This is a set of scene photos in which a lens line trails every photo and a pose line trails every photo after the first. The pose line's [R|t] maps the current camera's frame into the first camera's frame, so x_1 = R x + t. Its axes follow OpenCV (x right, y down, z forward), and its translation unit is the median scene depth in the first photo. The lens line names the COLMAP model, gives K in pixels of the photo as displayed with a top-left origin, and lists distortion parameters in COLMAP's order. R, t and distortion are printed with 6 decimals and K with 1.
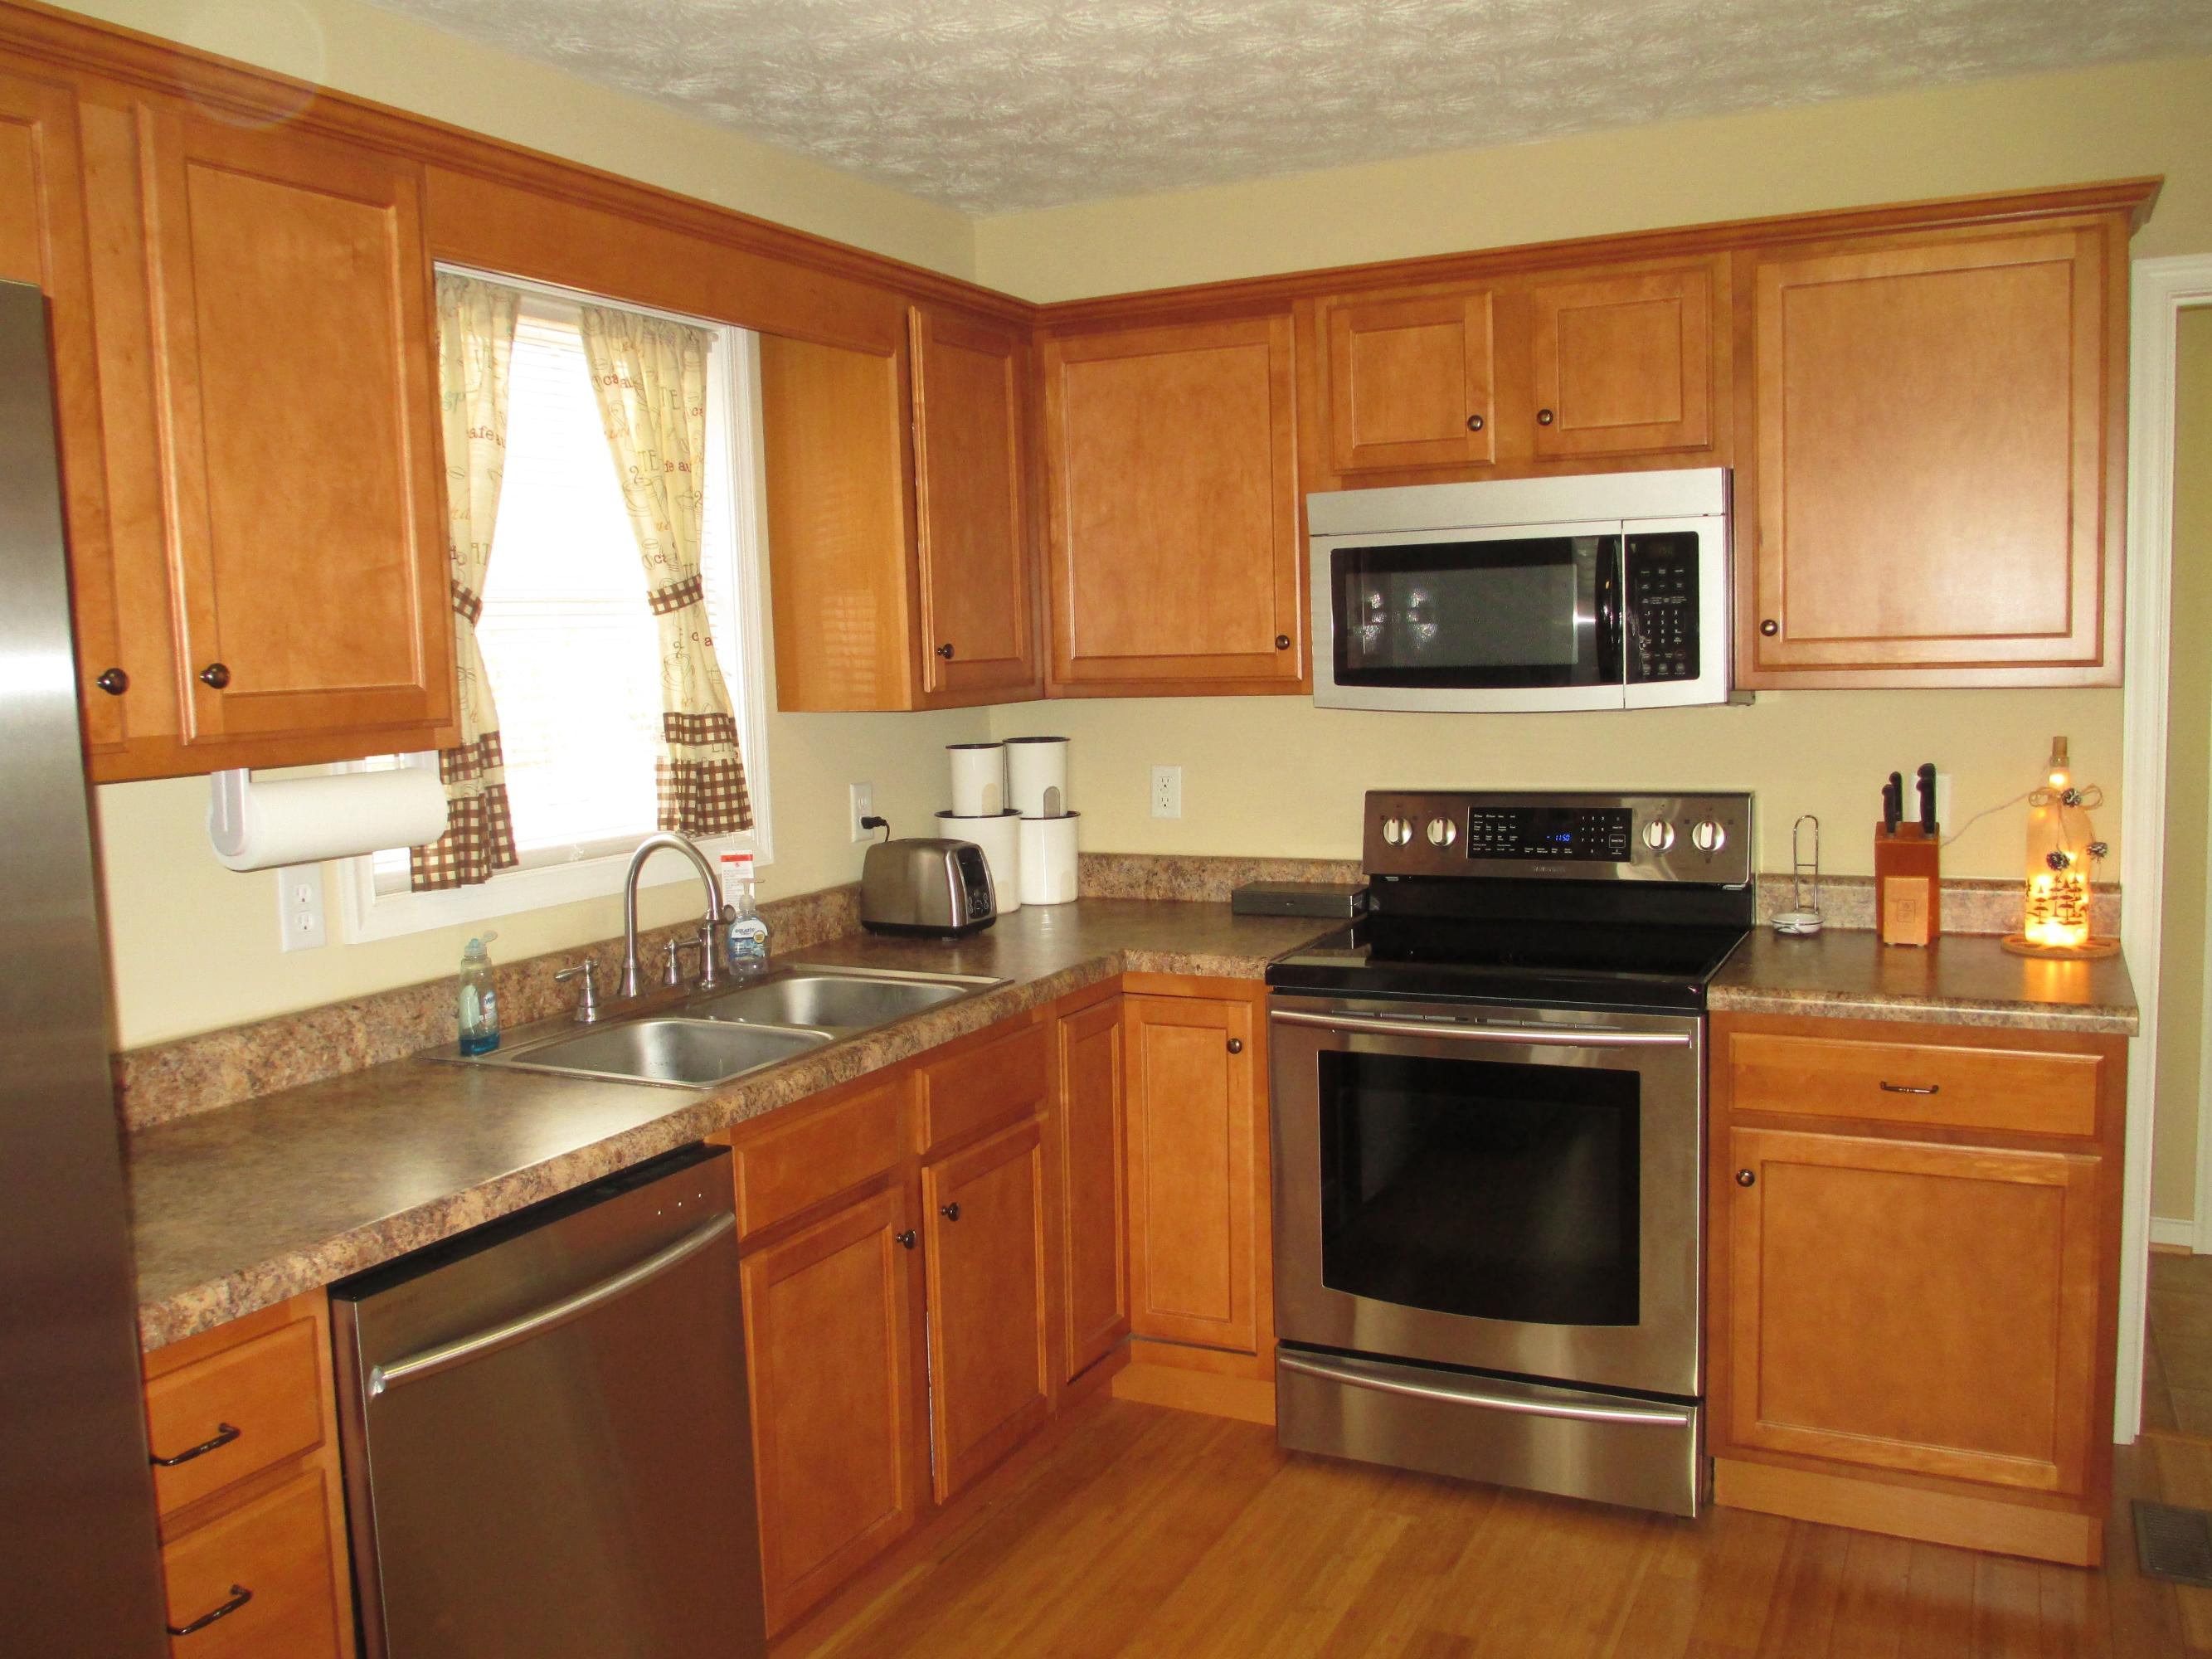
lens RADIAL K [[1847.1, 0, 1105.5], [0, 1847.1, 823.6], [0, 0, 1]] dist [-0.057815, 0.032057]
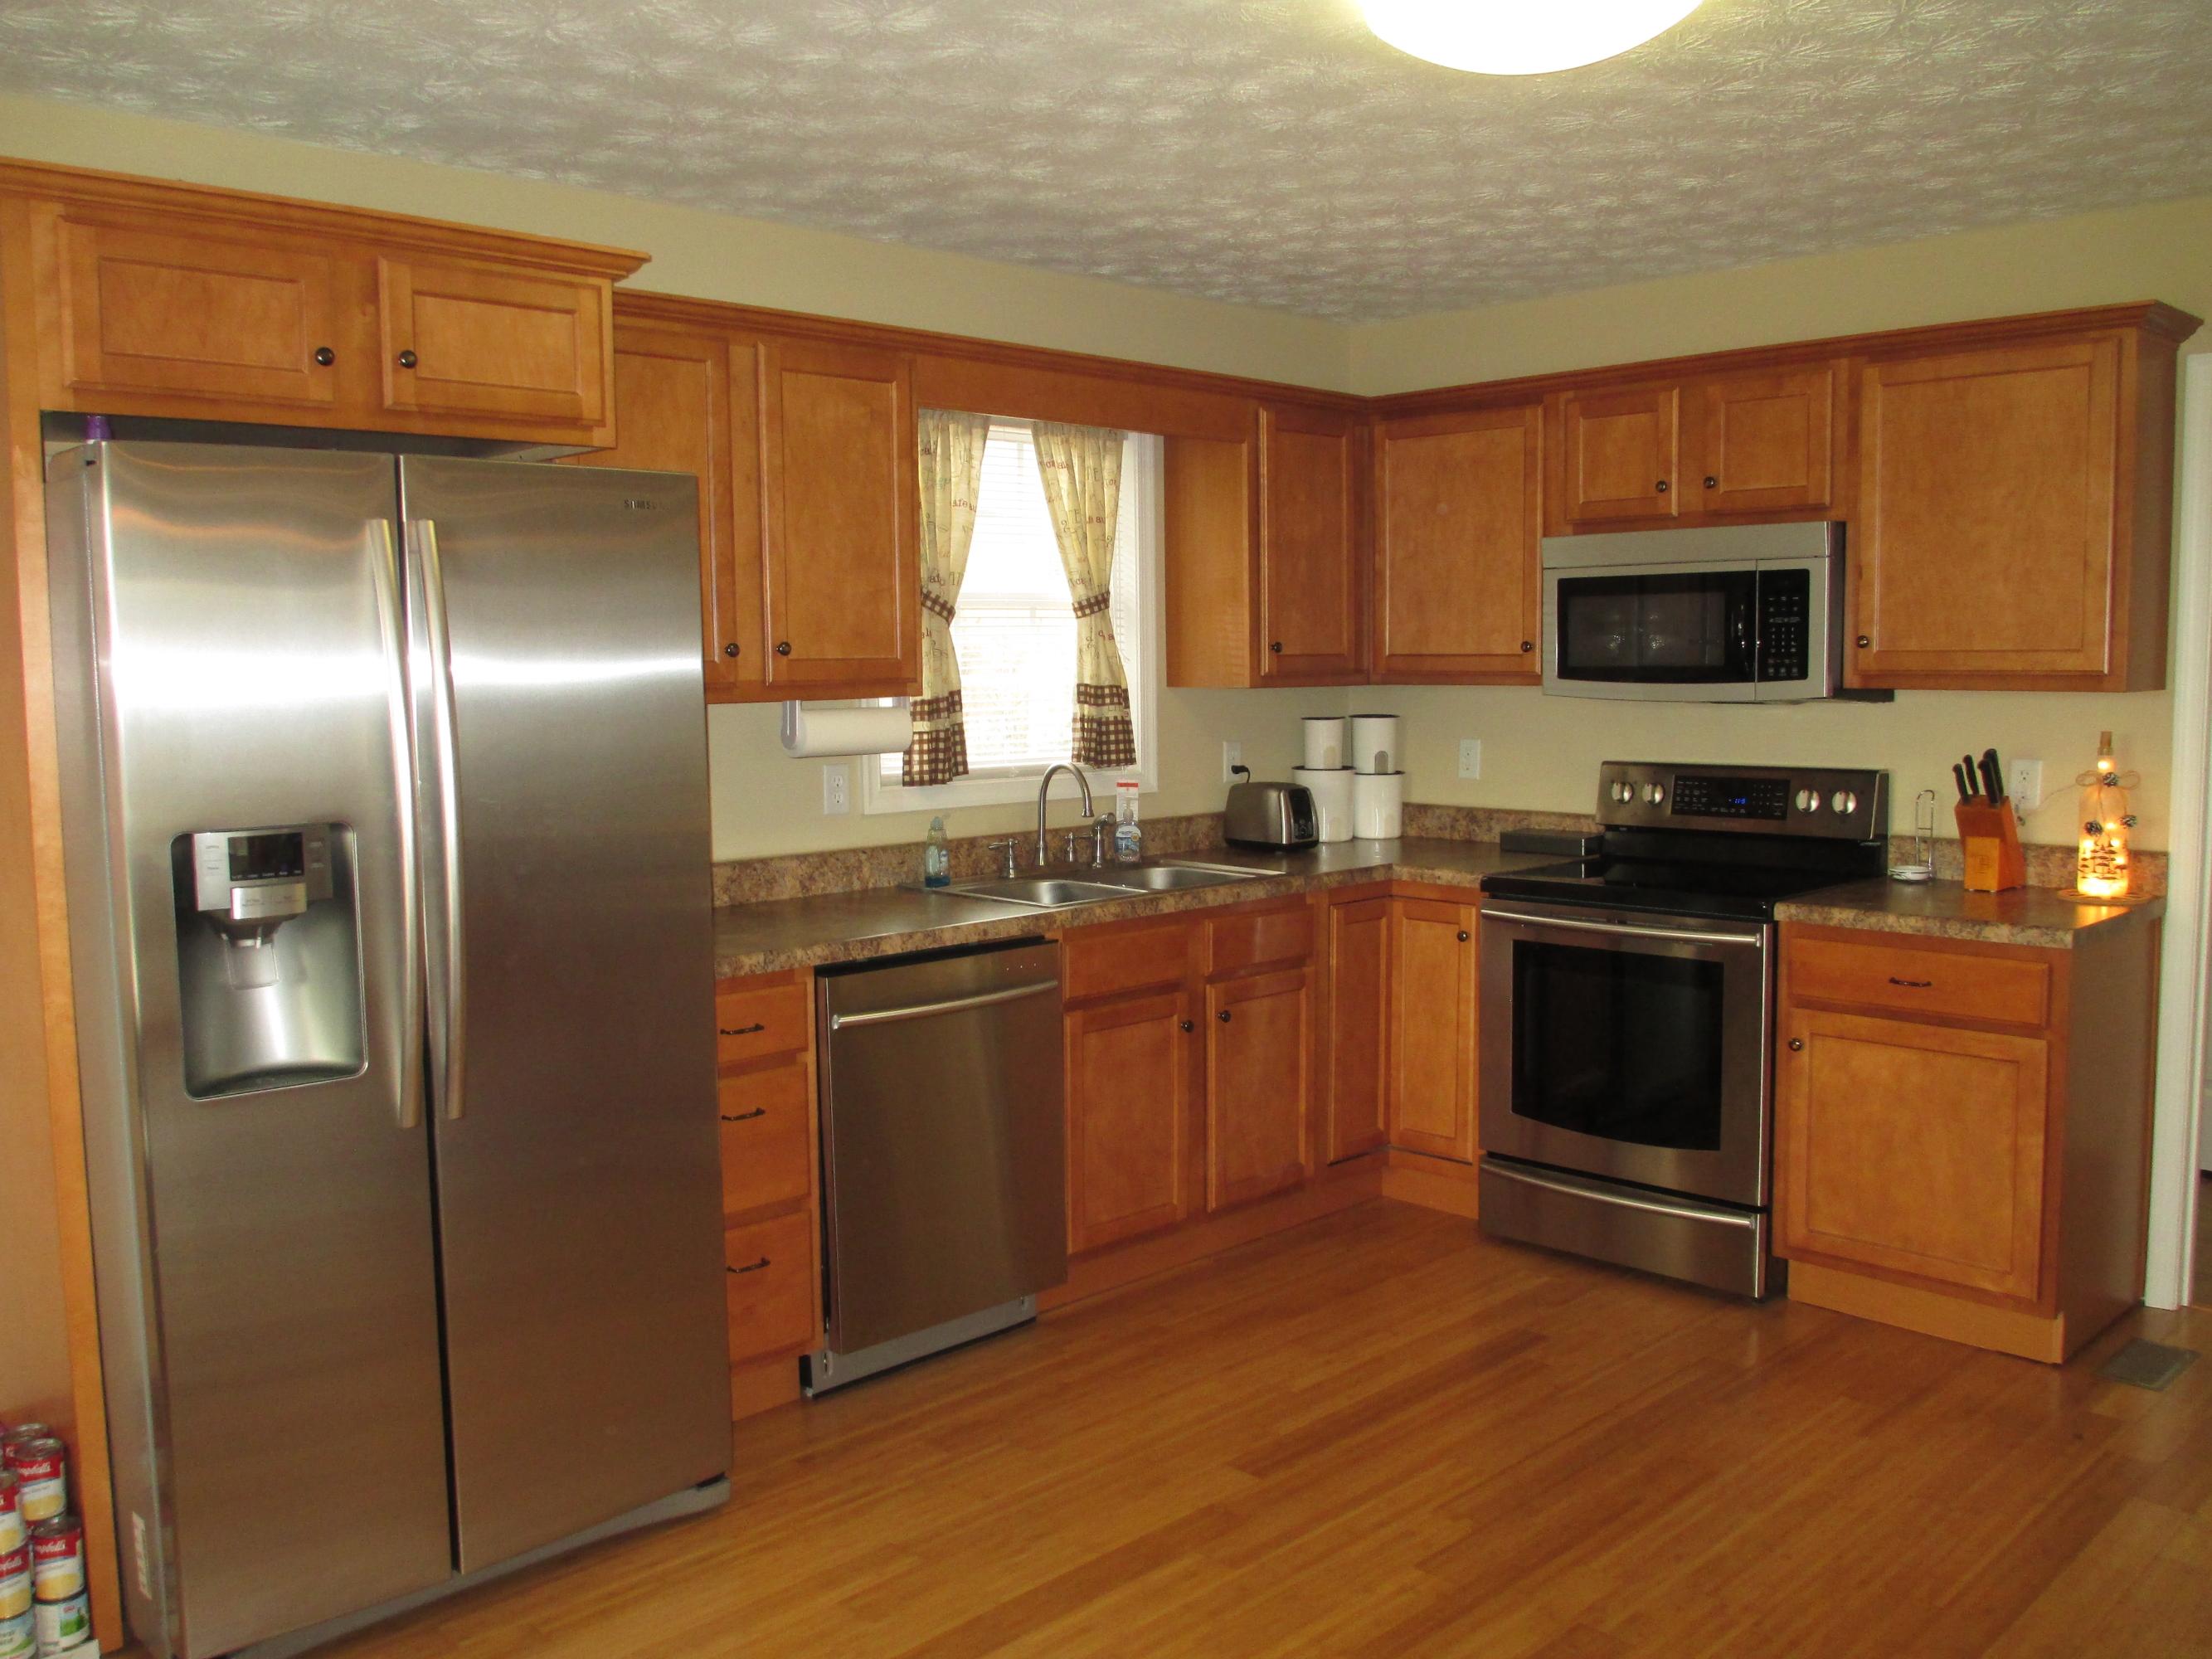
lens RADIAL K [[1847.1, 0, 1123.1], [0, 1847.1, 825.1], [0, 0, 1]] dist [-0.057815, 0.032057]
pose [[0.948088, 0.049735, -0.314094, 0.277317], [-0.050017, 0.998723, 0.007167, 0.042821], [0.314049, 0.008915, 0.949365, -0.423922]]
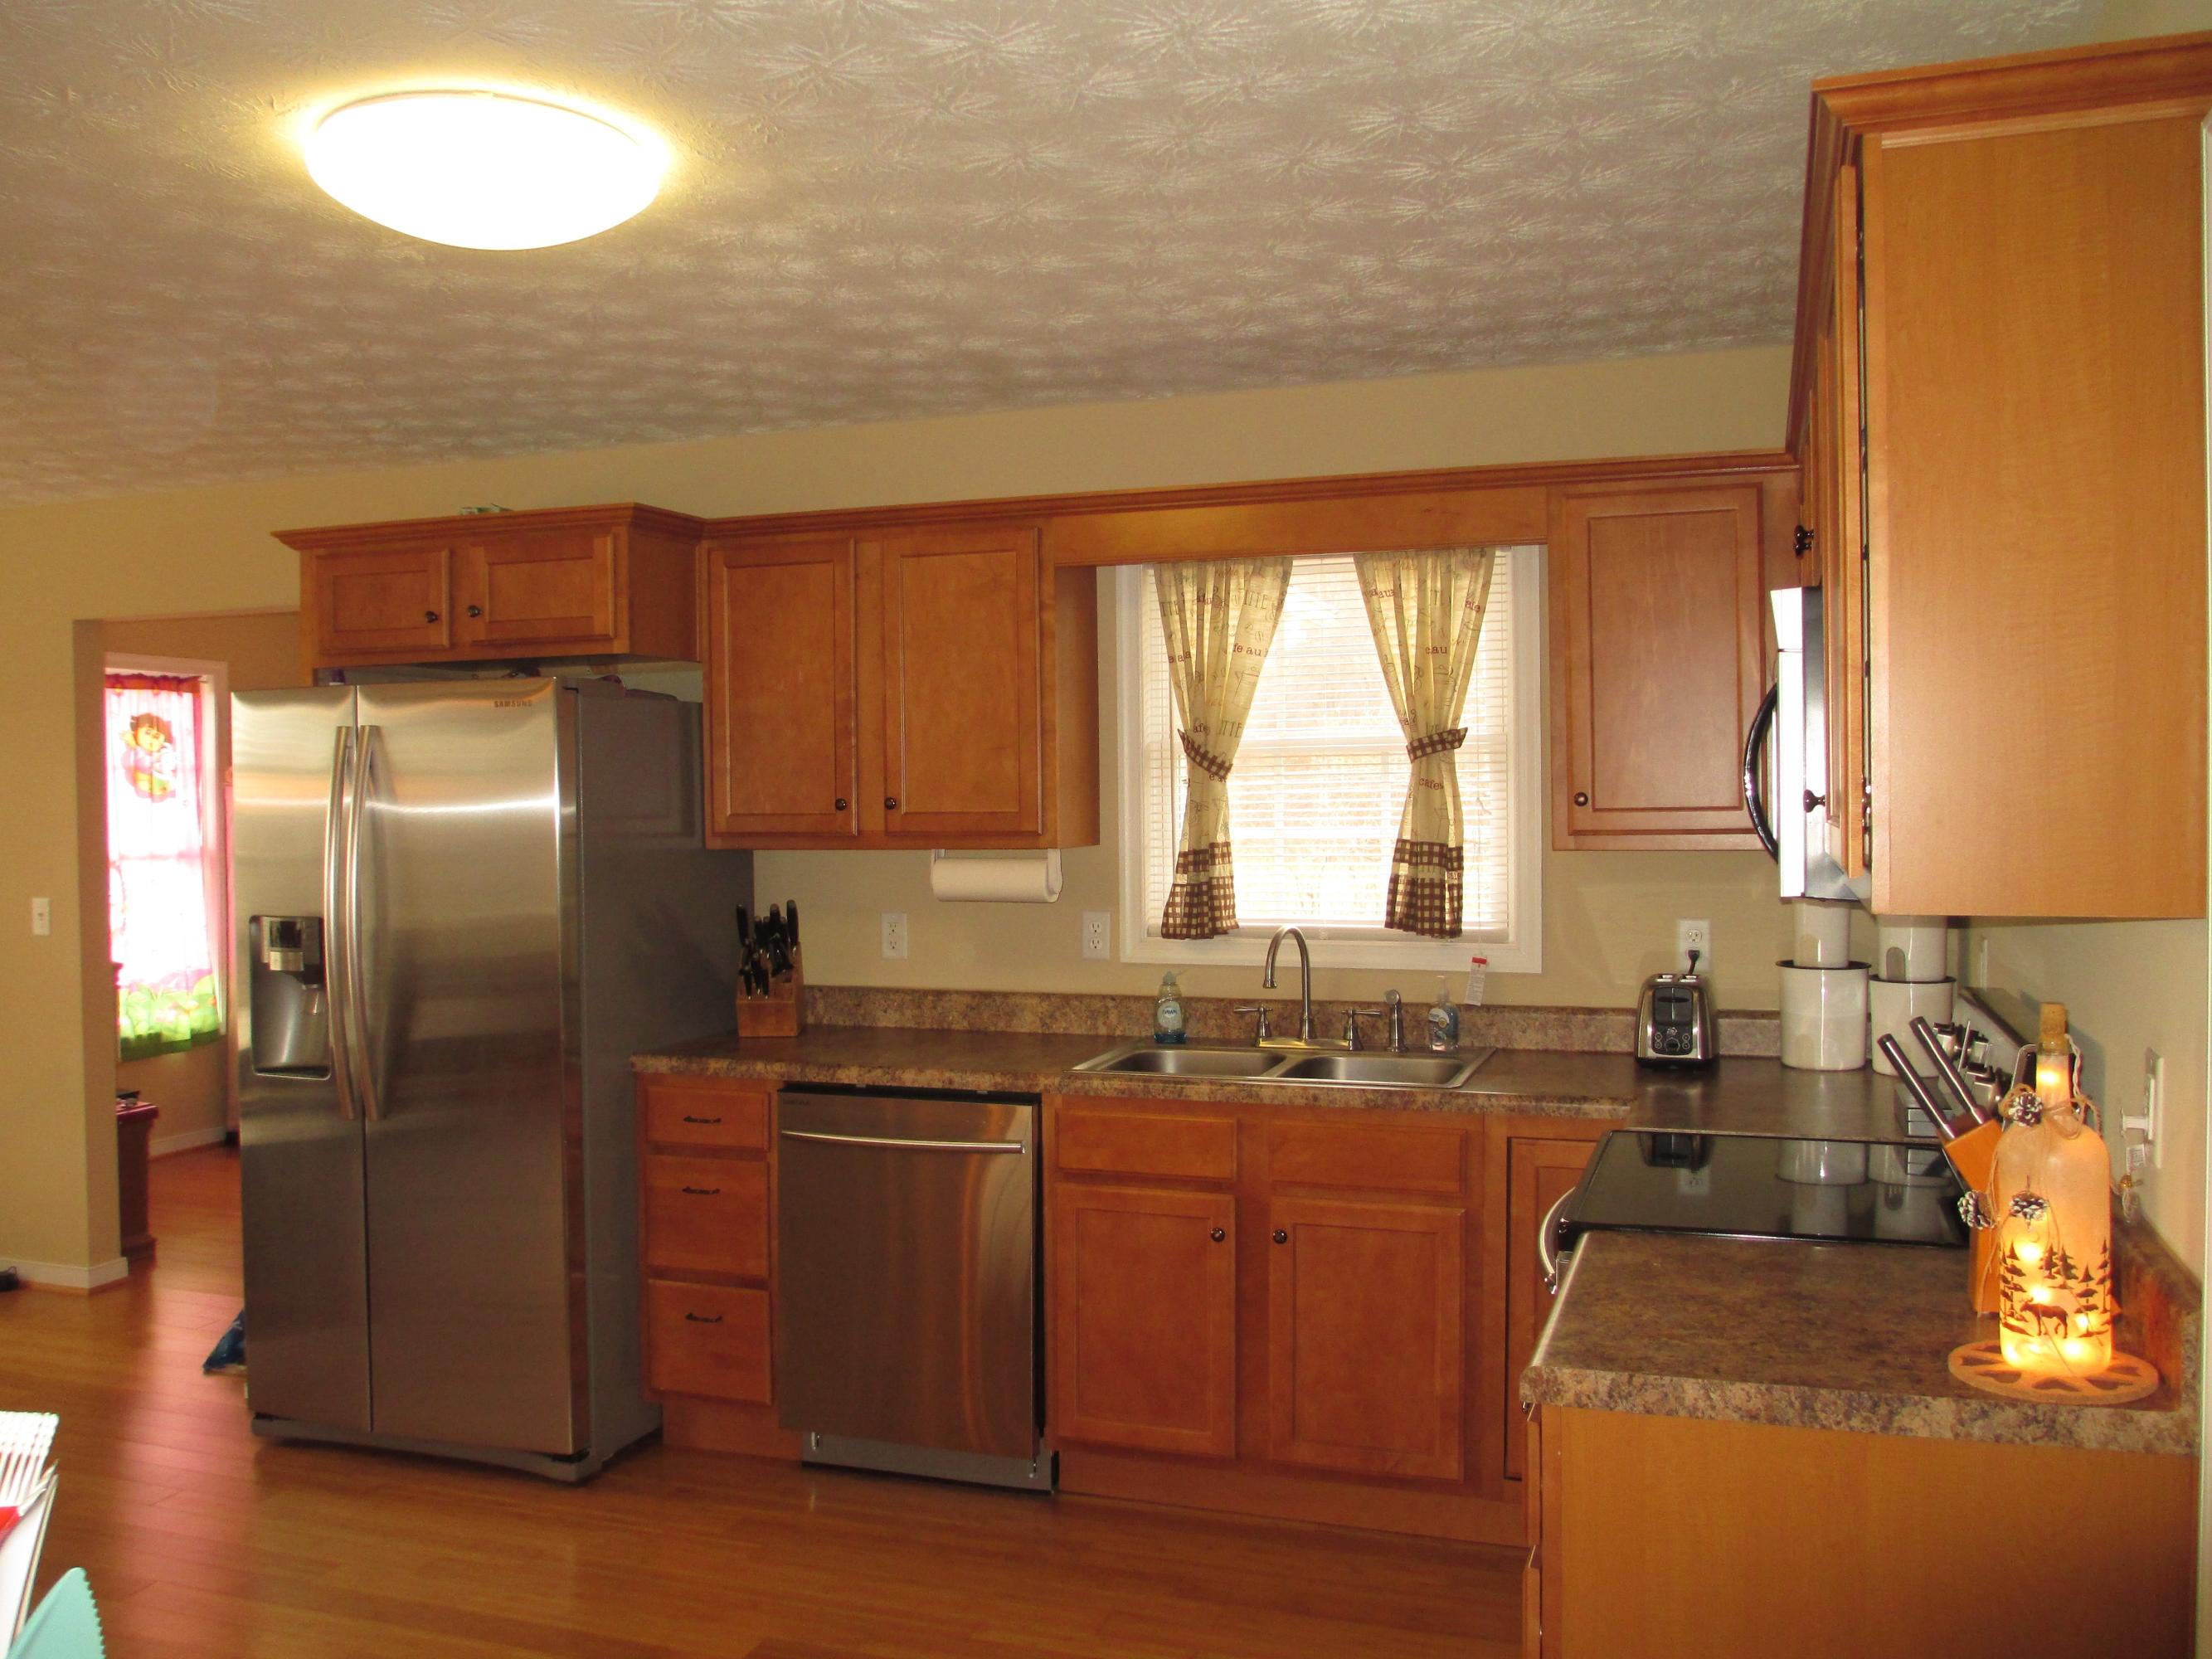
lens RADIAL K [[1847.1, 0, 1116.5], [0, 1847.1, 838.1], [0, 0, 1]] dist [-0.057815, 0.032057]
pose [[0.123405, 0.049650, -0.991114, 1.049354], [-0.092293, 0.994993, 0.038352, -0.093370], [0.988055, 0.086740, 0.127370, 0.635037]]
